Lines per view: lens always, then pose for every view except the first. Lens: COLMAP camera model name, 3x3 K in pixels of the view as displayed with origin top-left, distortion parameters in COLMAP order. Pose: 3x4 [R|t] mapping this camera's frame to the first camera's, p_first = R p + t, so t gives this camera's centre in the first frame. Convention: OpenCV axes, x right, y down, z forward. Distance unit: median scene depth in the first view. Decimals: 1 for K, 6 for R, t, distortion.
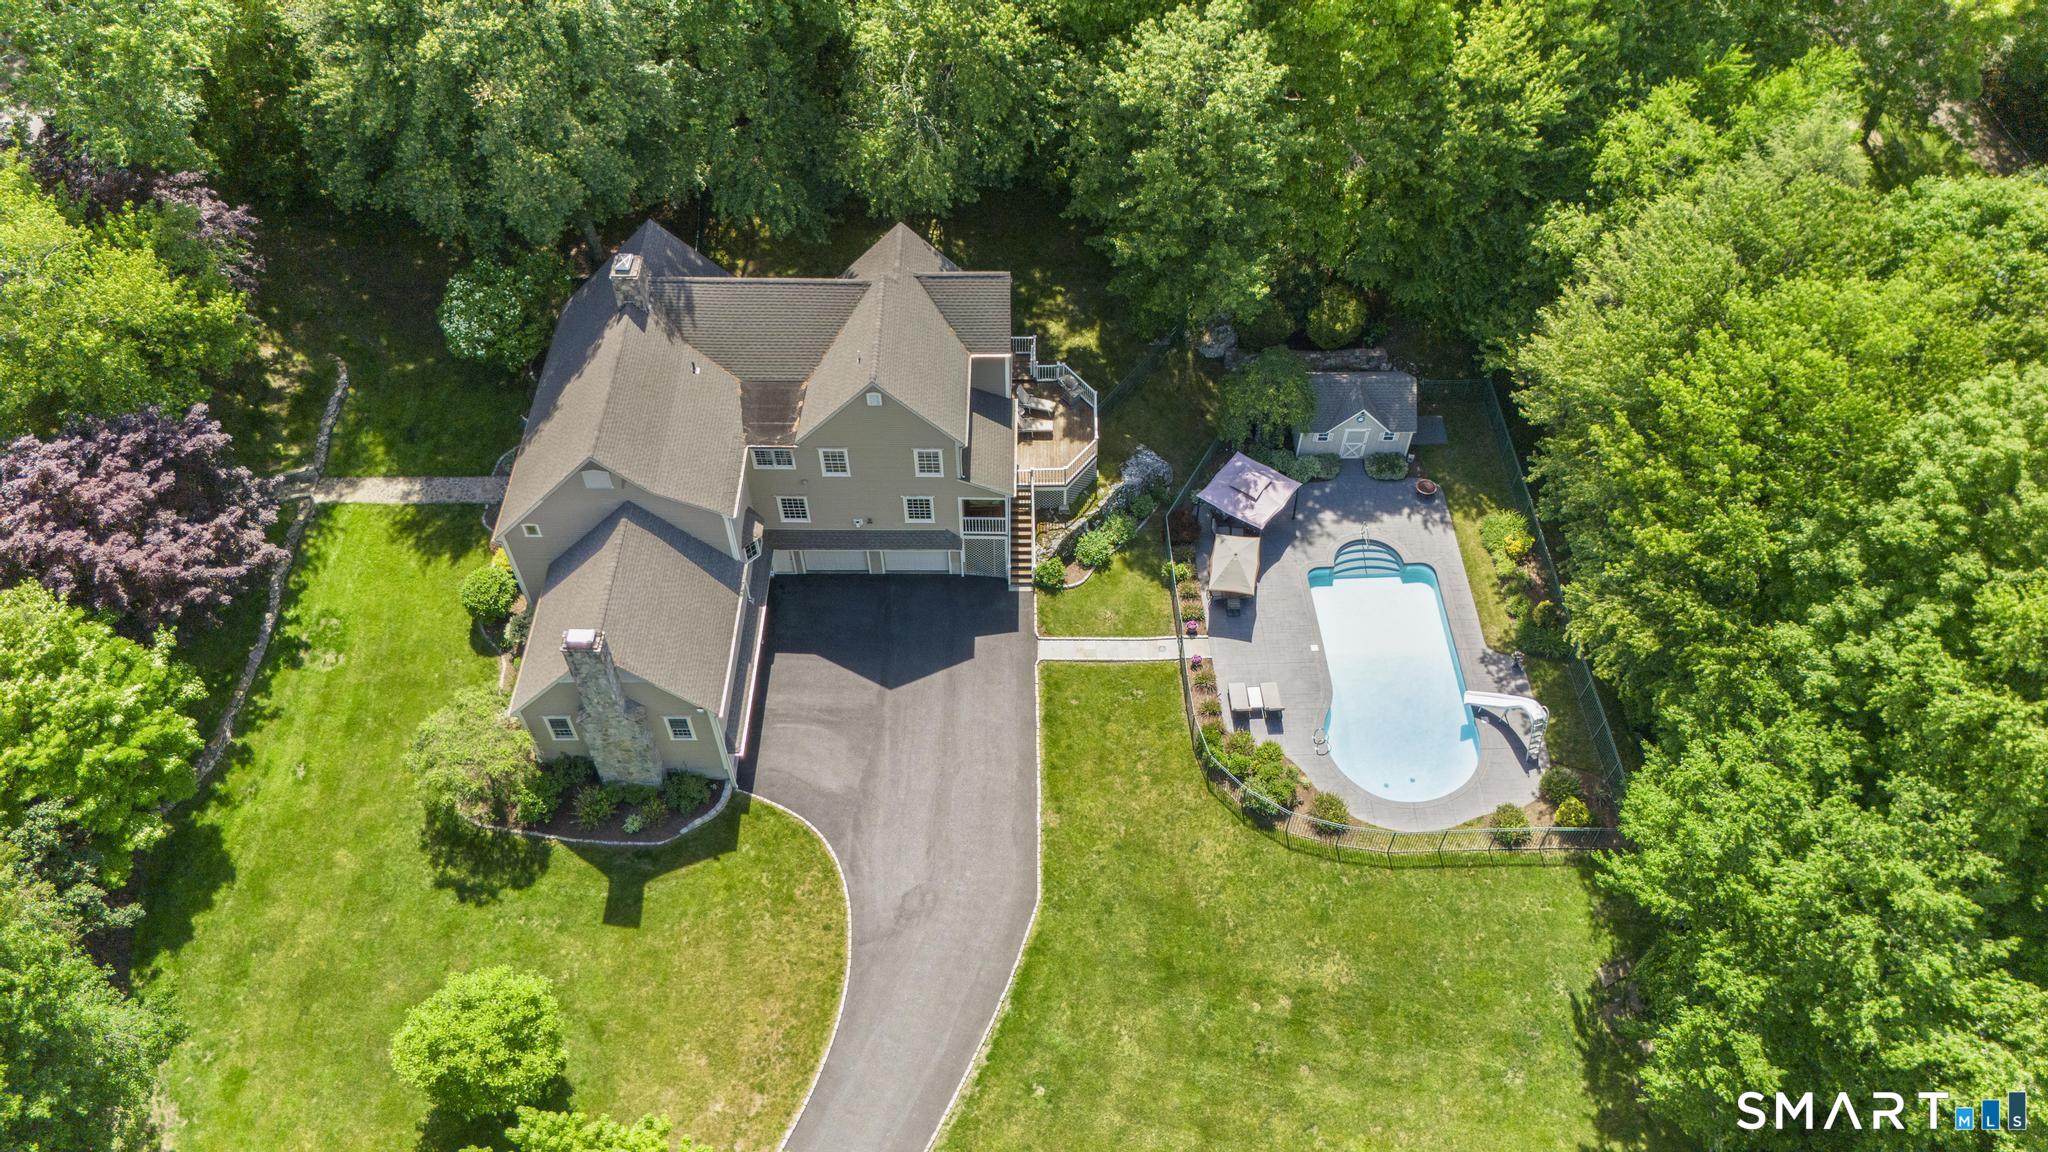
lens RADIAL K [[1537.9, 0, 1035.0], [0, 1537.9, 573.8], [0, 0, 1]] dist [0.033225, -0.005830]
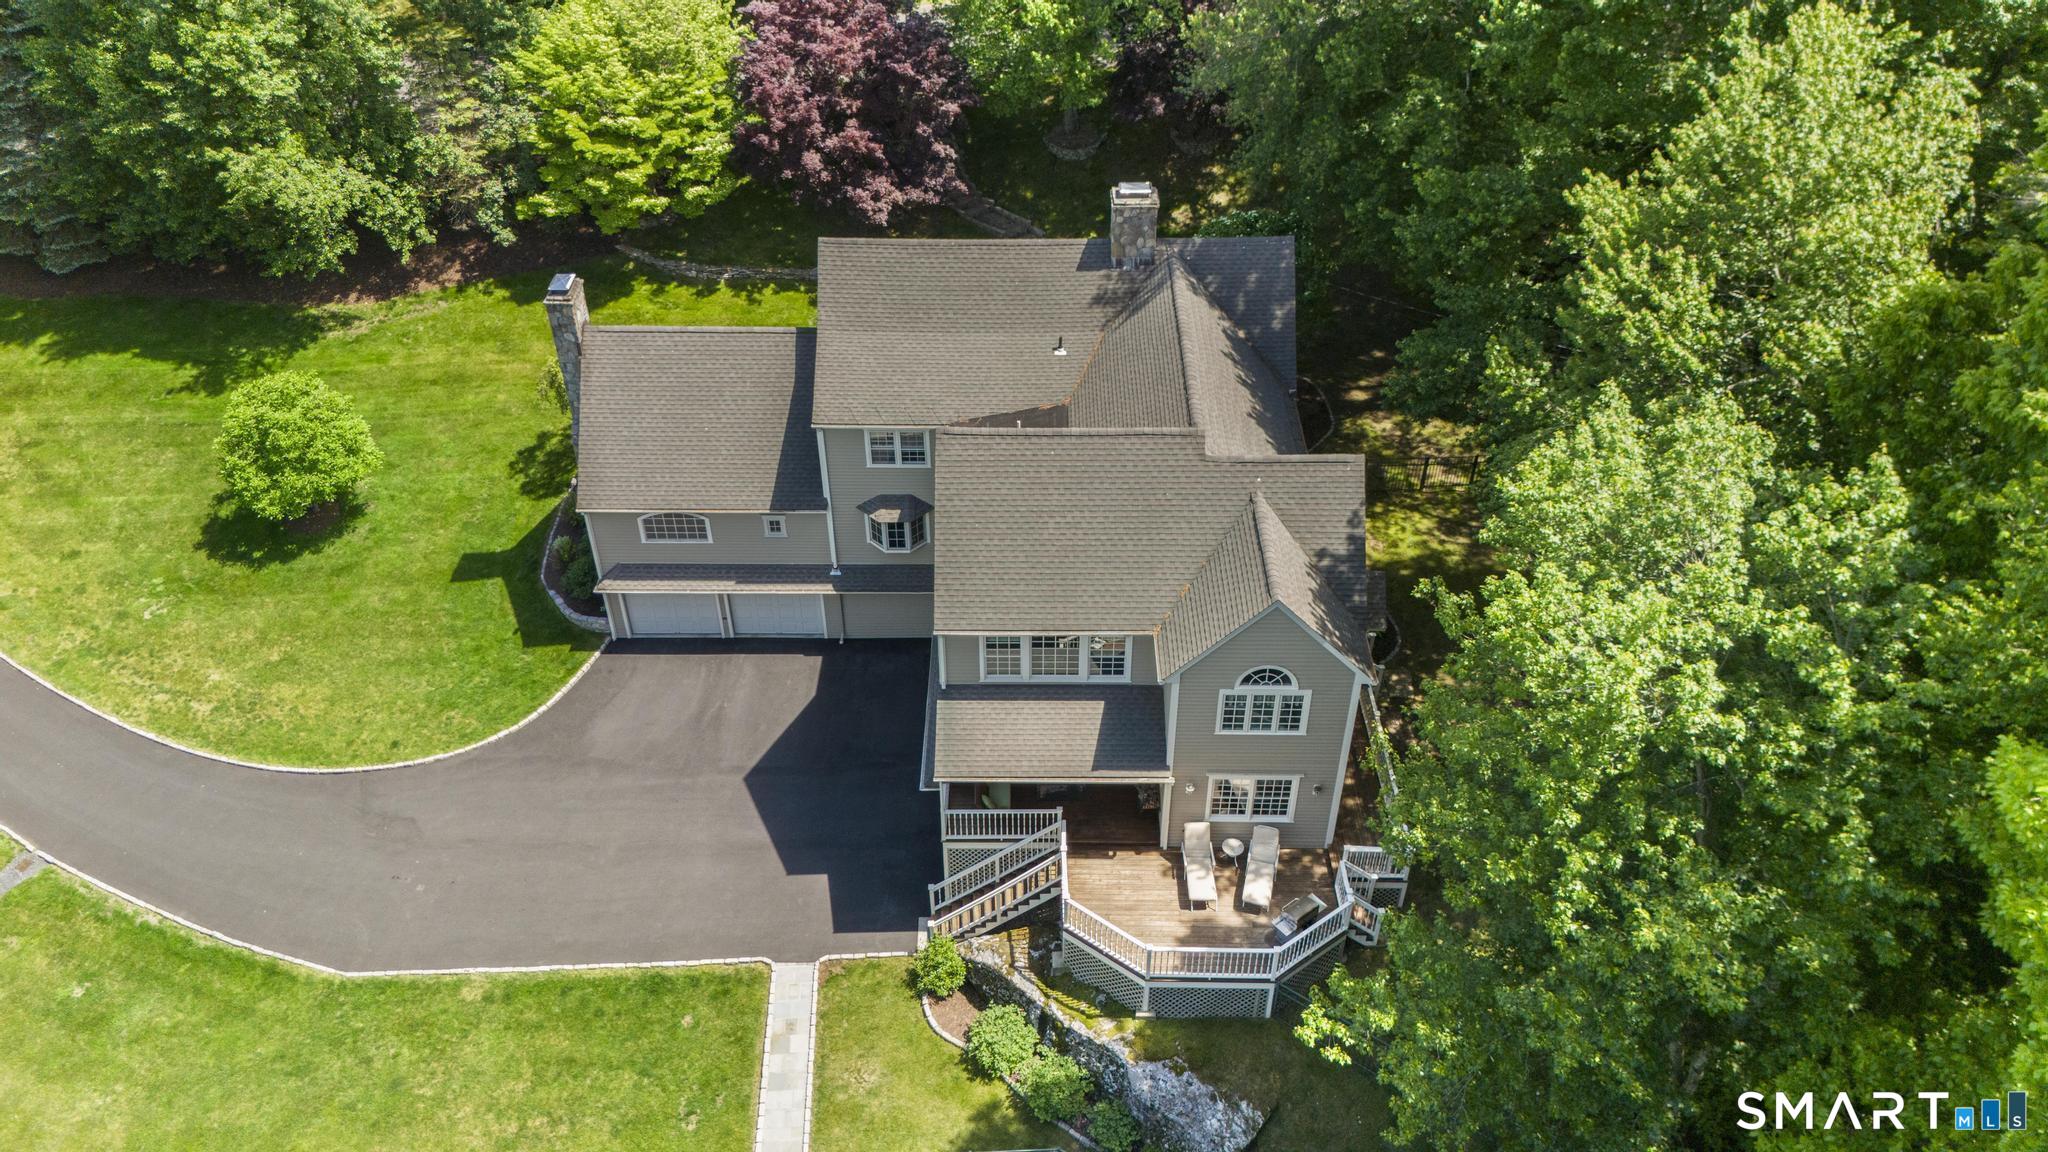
lens RADIAL K [[1537.9, 0, 1035.0], [0, 1537.9, 573.8], [0, 0, 1]] dist [0.033225, -0.005830]
pose [[-0.010034, 0.620516, -0.784129, 0.396421], [-0.769300, 0.496169, 0.402485, -0.355707], [0.638809, 0.607269, 0.472385, 0.722357]]
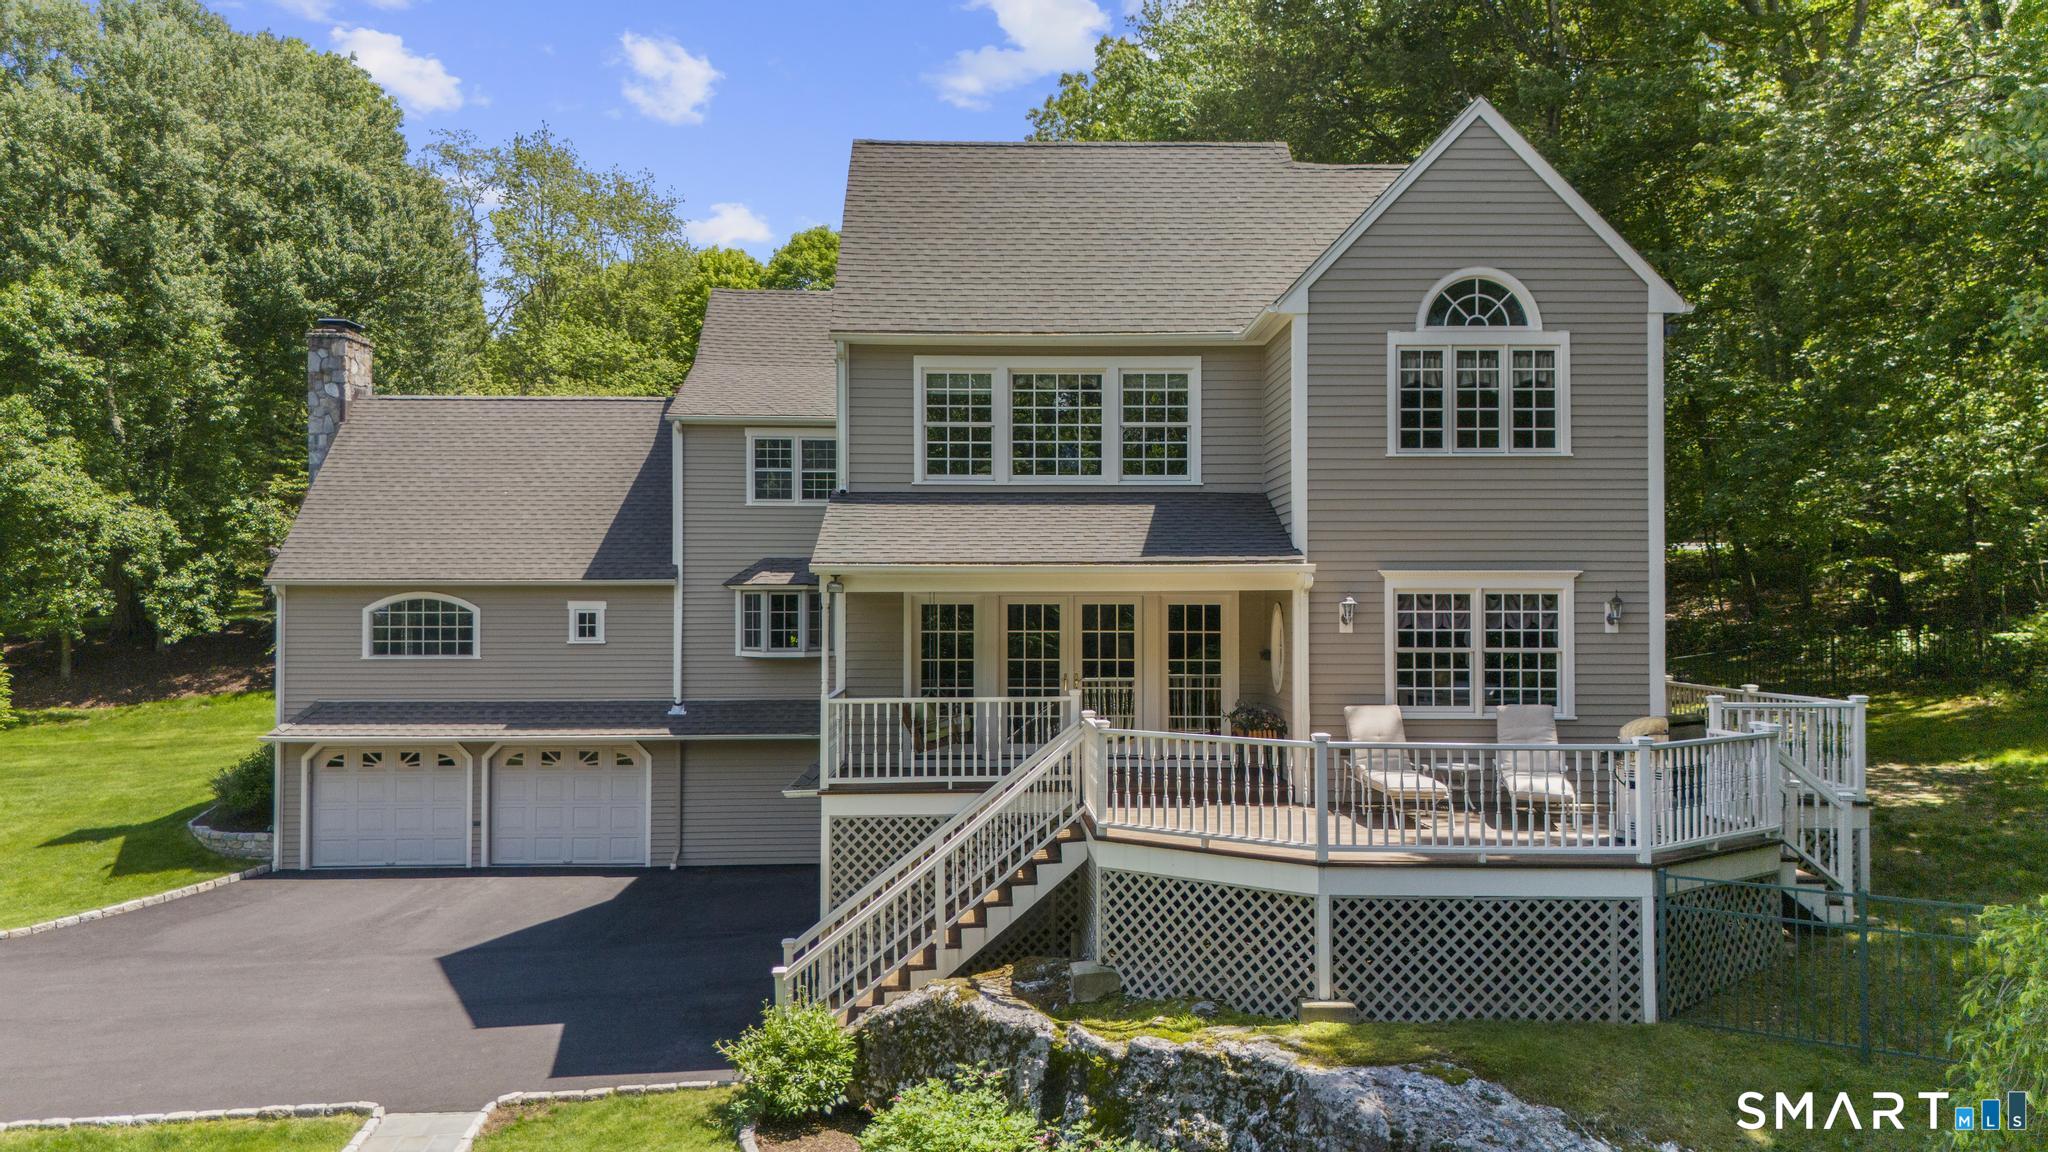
lens RADIAL K [[1537.9, 0, 1035.0], [0, 1537.9, 573.8], [0, 0, 1]] dist [0.033225, -0.005830]
pose [[0.019618, -0.023436, -0.999533, 0.264766], [-0.767931, 0.639826, -0.030075, -0.076187], [0.640232, 0.768162, -0.005445, 1.047440]]
